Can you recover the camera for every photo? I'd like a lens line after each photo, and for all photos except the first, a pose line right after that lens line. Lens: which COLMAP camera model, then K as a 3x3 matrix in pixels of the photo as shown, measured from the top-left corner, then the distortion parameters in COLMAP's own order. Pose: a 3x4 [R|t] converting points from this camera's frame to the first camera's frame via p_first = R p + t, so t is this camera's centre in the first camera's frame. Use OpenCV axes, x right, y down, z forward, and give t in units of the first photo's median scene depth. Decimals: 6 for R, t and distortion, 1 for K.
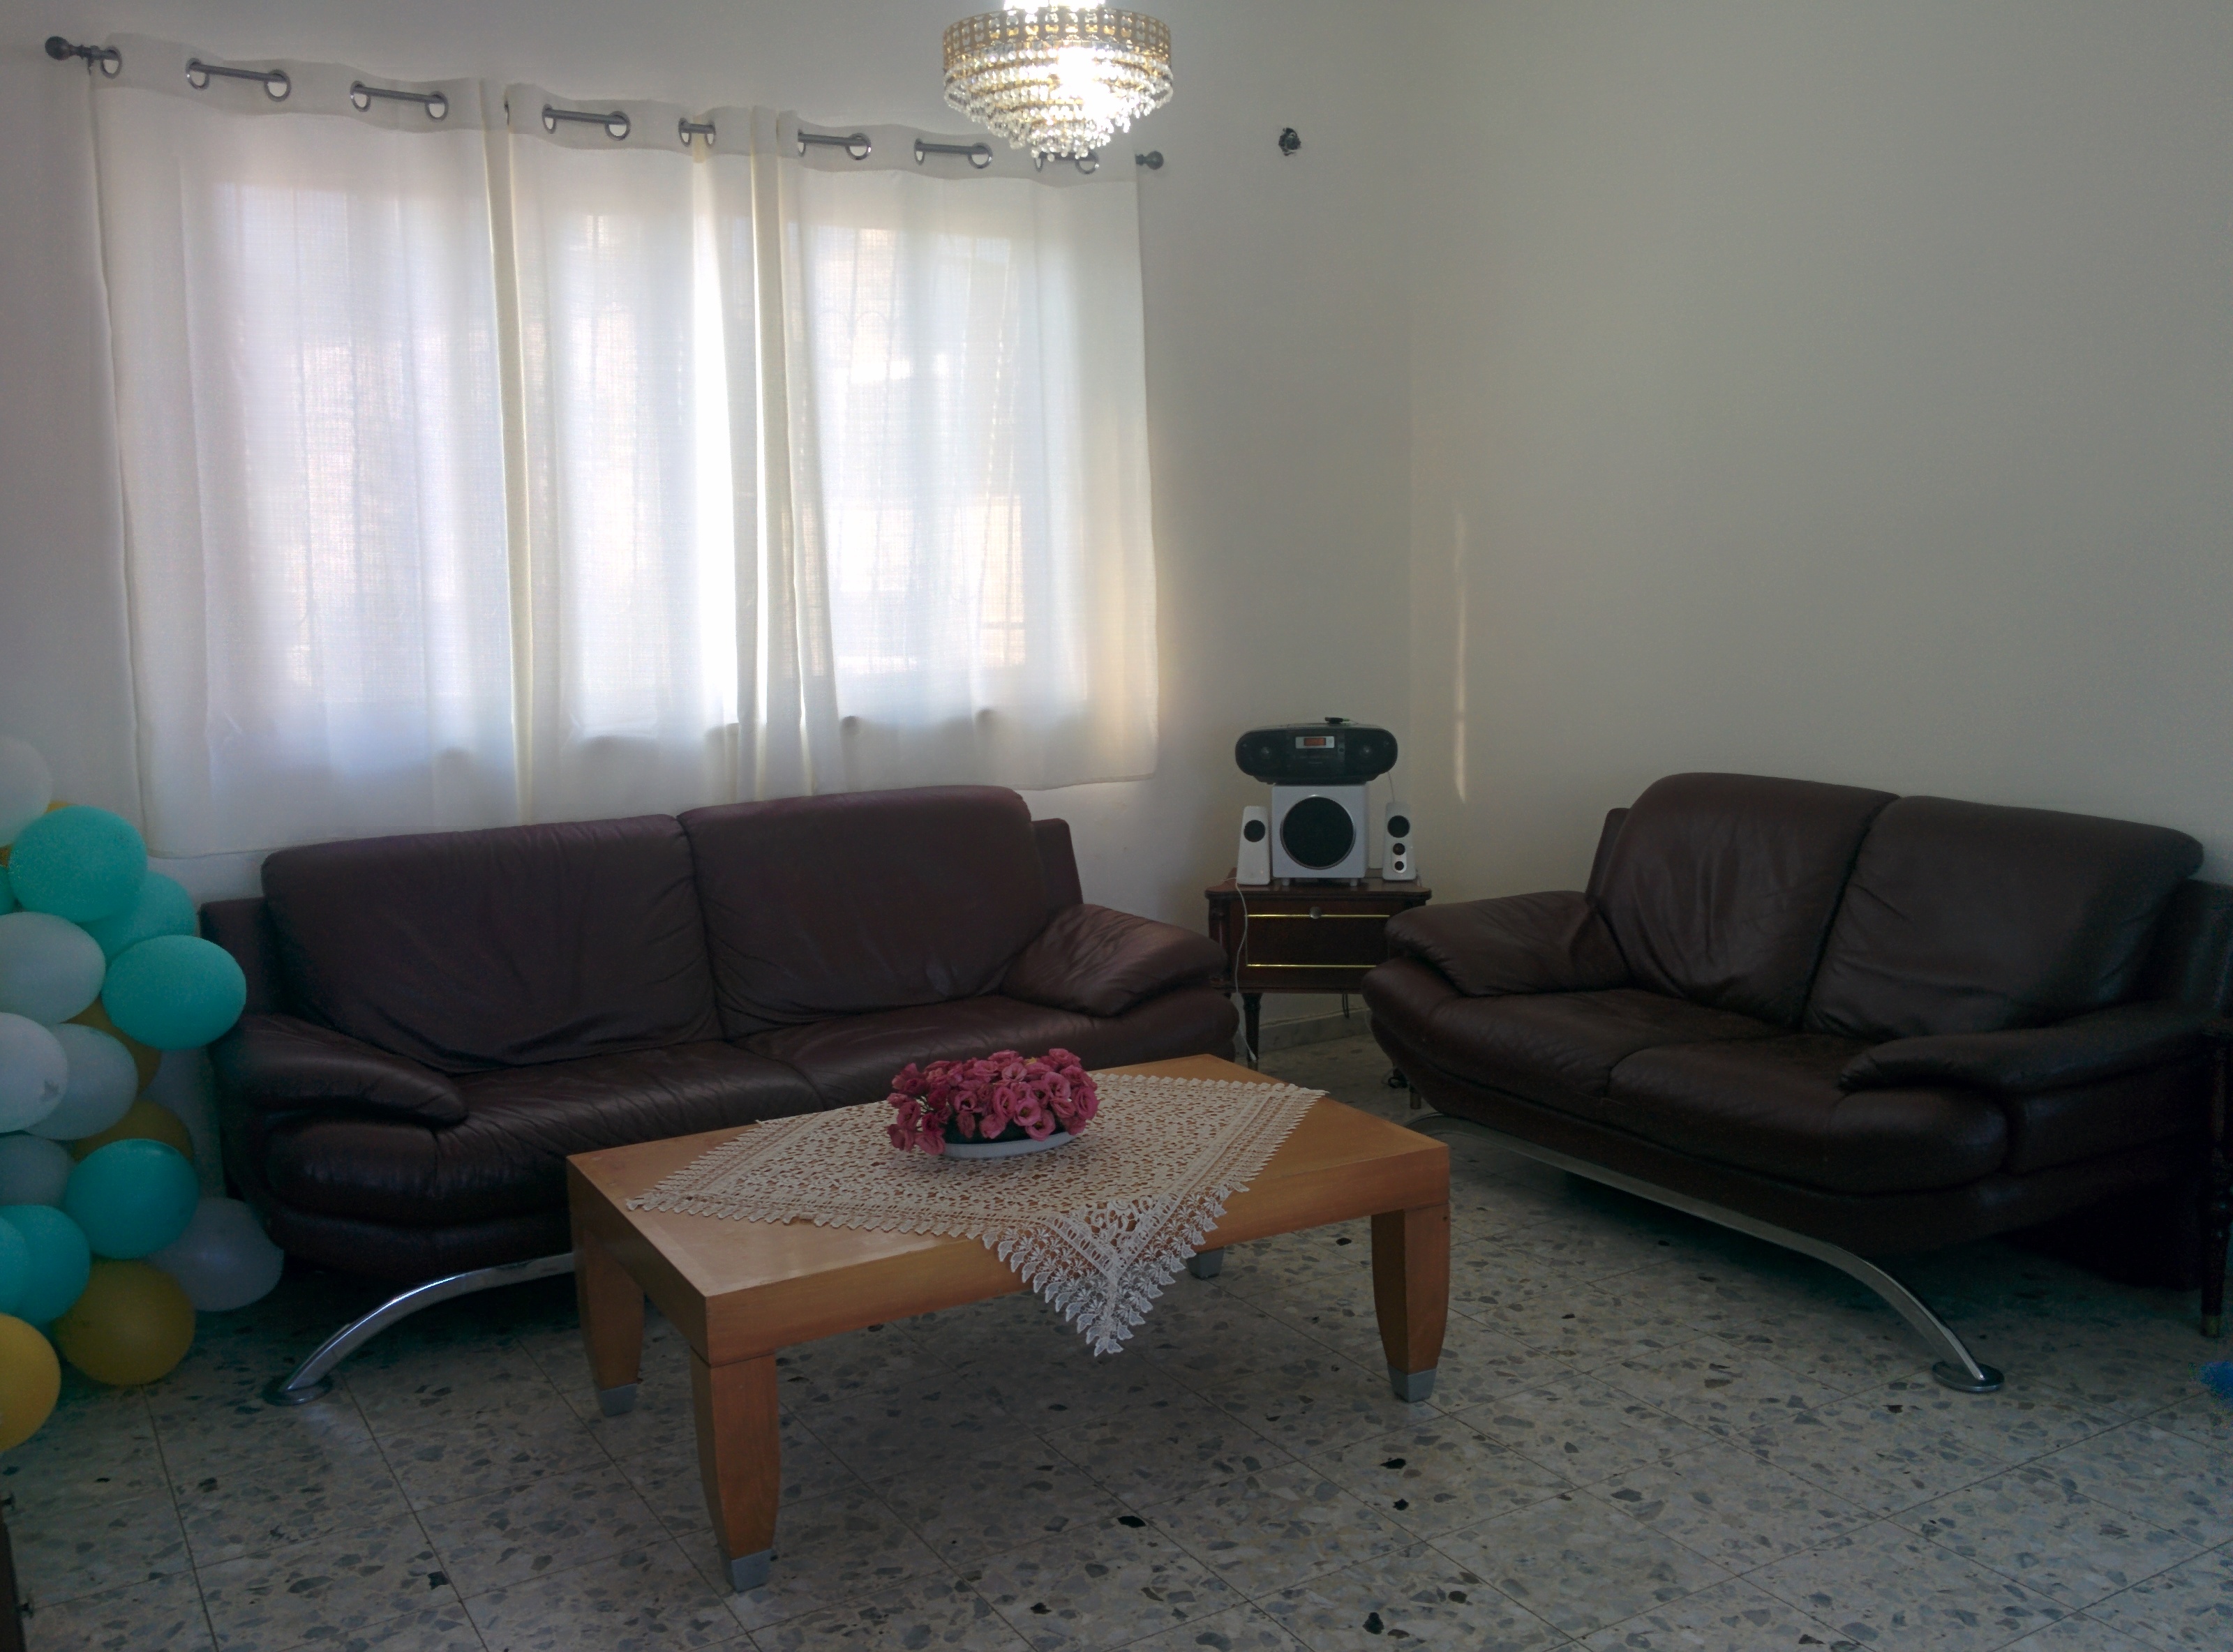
lens RADIAL K [[1992.7, 0, 1139.8], [0, 1992.7, 870.2], [0, 0, 1]] dist [0.064197, -0.081136]
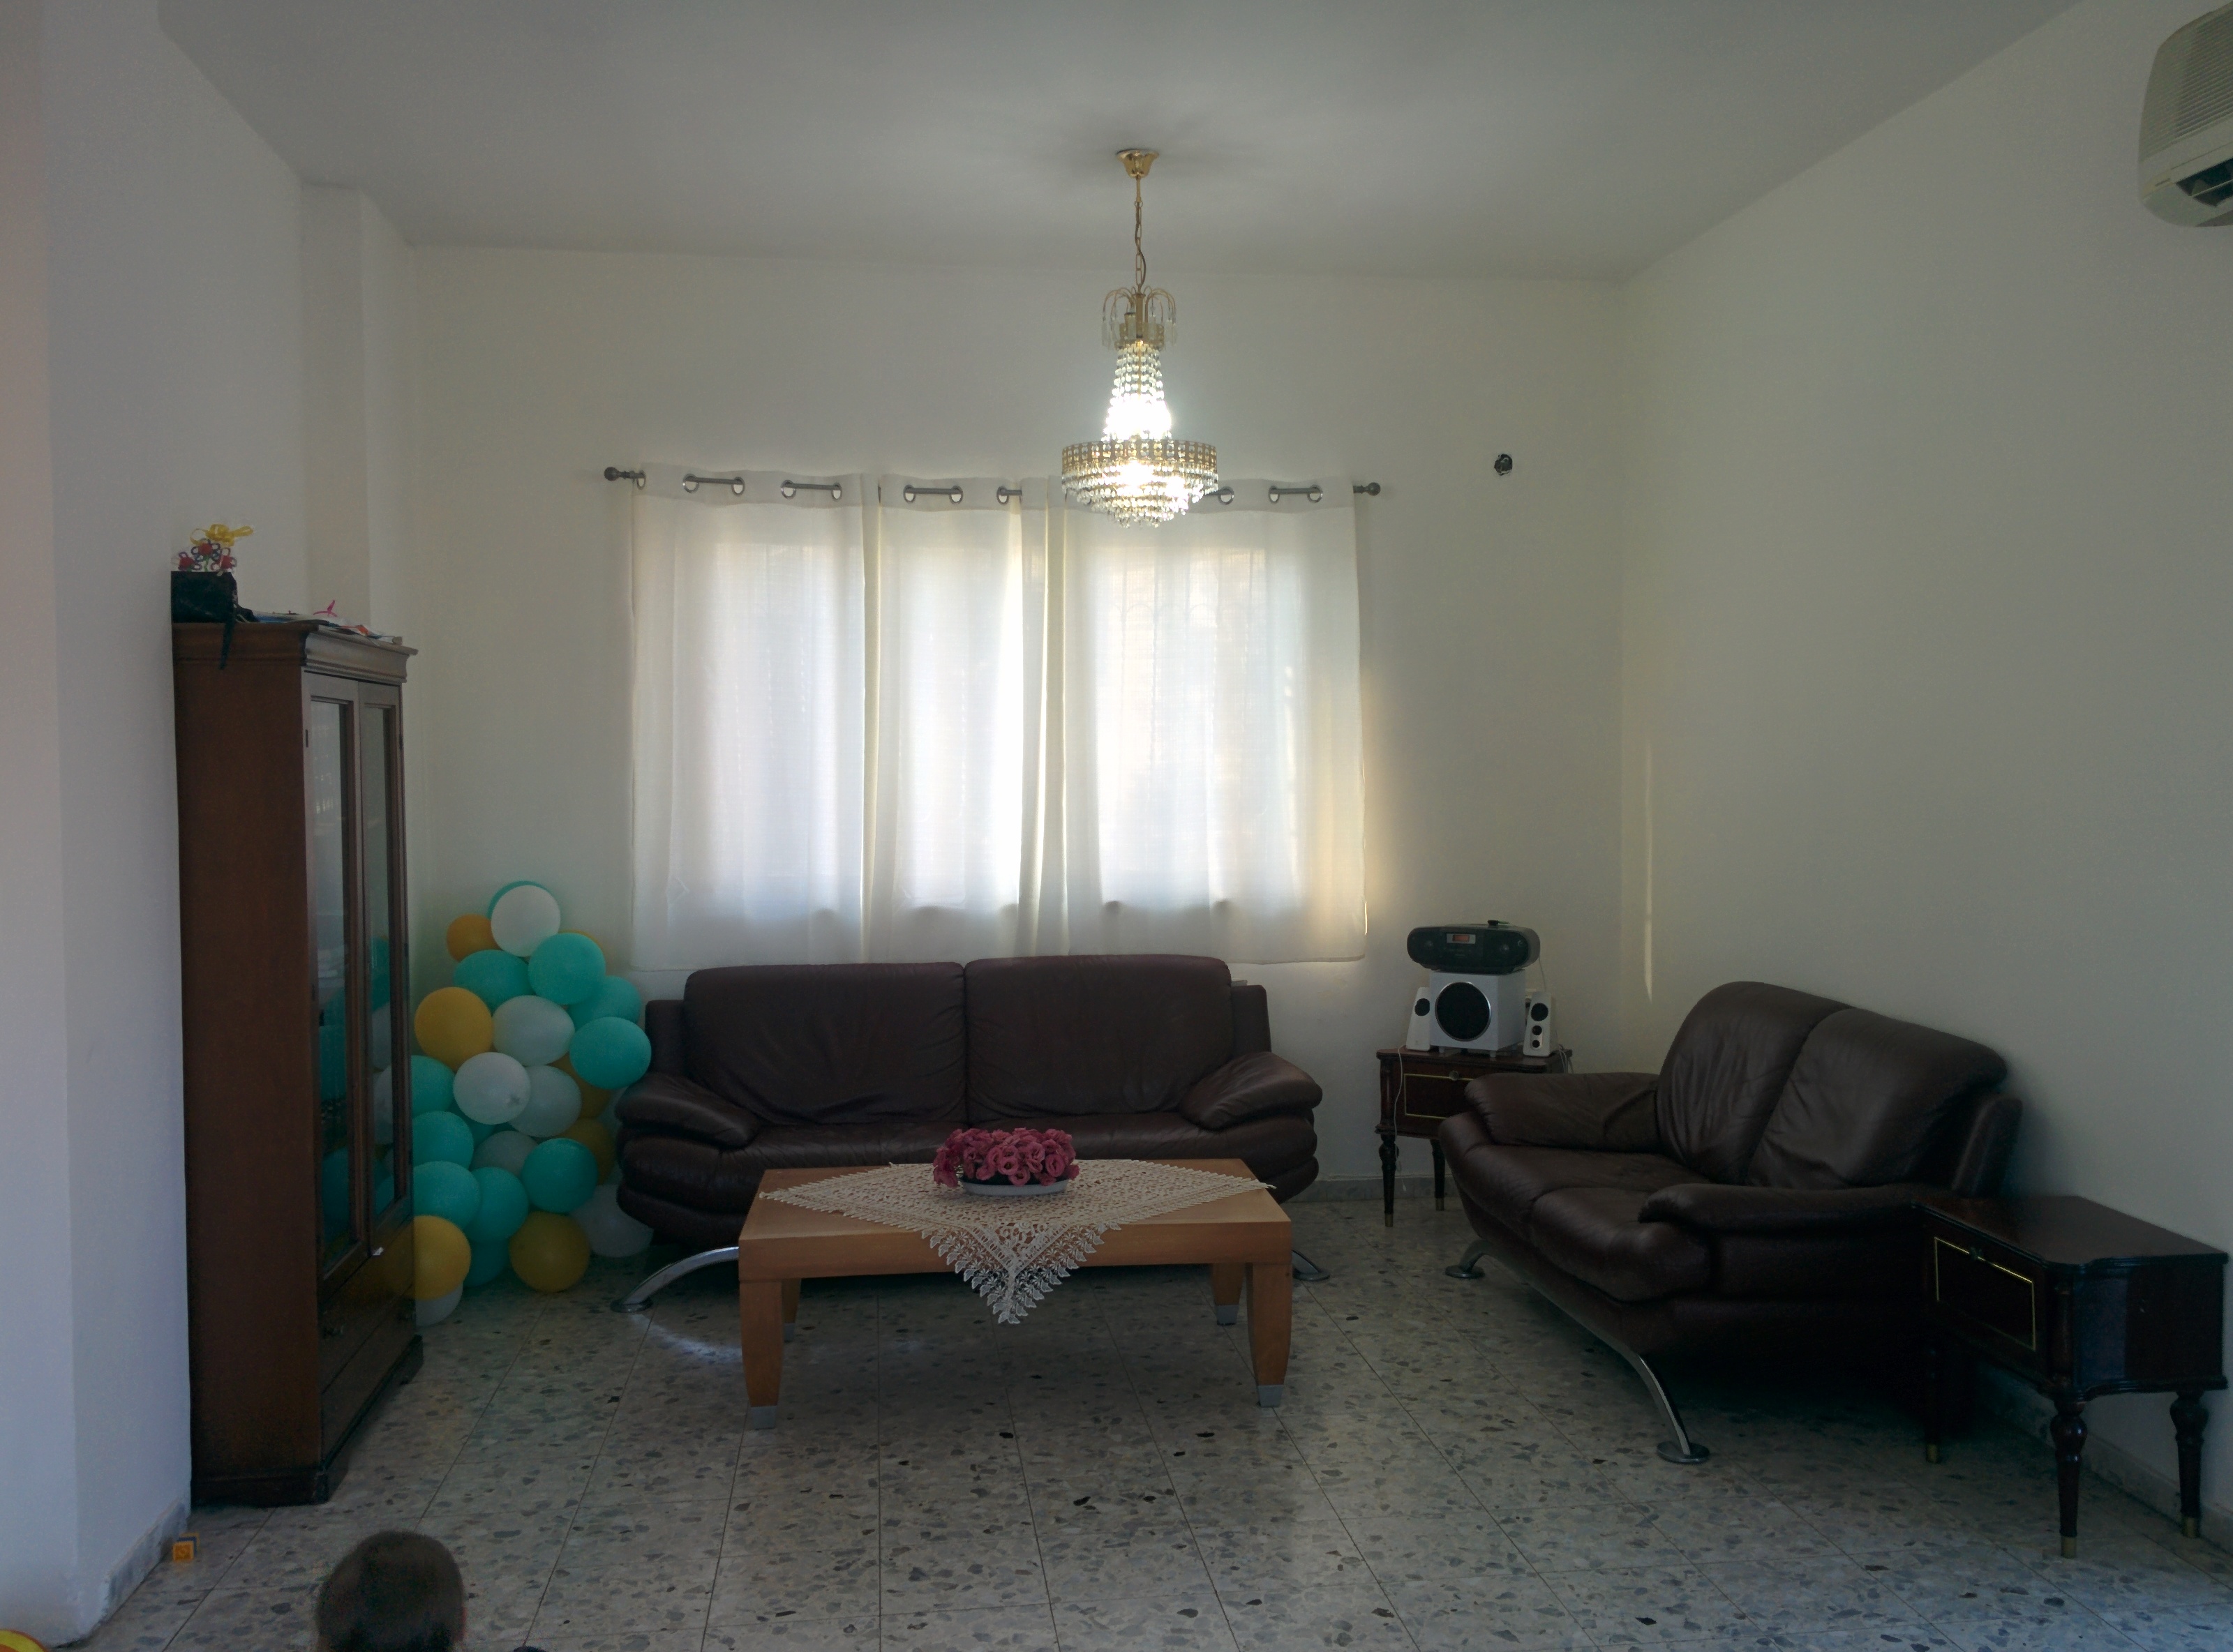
lens RADIAL K [[1992.7, 0, 1139.8], [0, 1992.7, 870.2], [0, 0, 1]] dist [0.064197, -0.081136]
pose [[0.920869, 0.041411, -0.387667, 0.556833], [-0.077174, 0.994029, -0.077139, 0.007785], [0.382158, 0.100953, 0.918566, -0.334986]]
